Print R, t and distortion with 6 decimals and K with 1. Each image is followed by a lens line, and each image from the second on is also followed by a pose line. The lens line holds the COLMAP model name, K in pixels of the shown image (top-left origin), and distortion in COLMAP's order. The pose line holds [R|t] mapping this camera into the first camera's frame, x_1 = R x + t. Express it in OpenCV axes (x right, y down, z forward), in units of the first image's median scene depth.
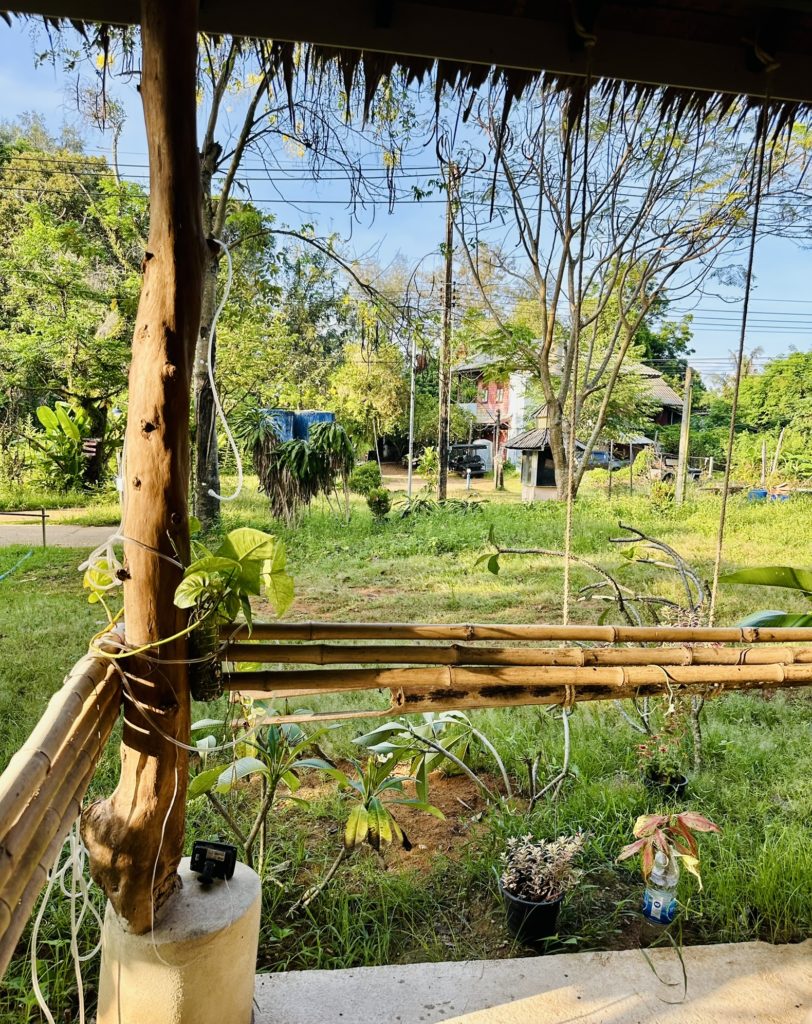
lens RADIAL K [[791.8, 0, 401.6], [0, 791.8, 508.2], [0, 0, 1]] dist [0.010768, -0.002208]
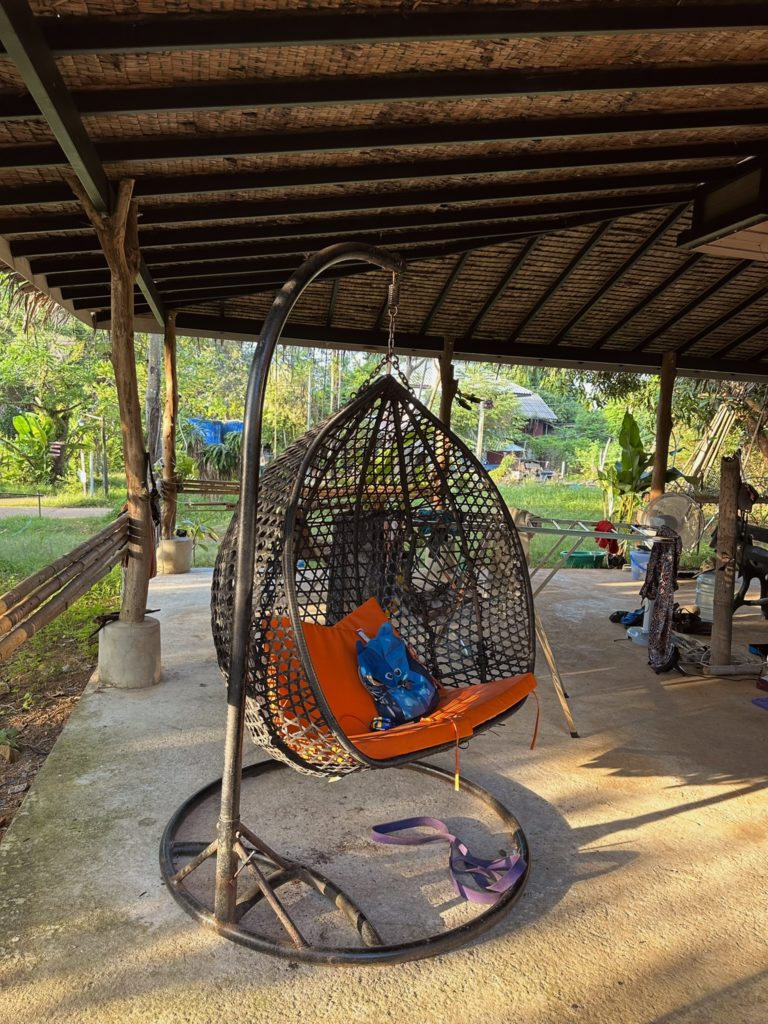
lens RADIAL K [[729.2, 0, 384.7], [0, 729.2, 520.5], [0, 0, 1]] dist [-0.008976, -0.008319]
pose [[0.996698, 0.000003, 0.081193, 0.036271], [-0.001181, 0.999895, 0.014468, 0.019586], [-0.081185, -0.014516, 0.996593, -0.200467]]
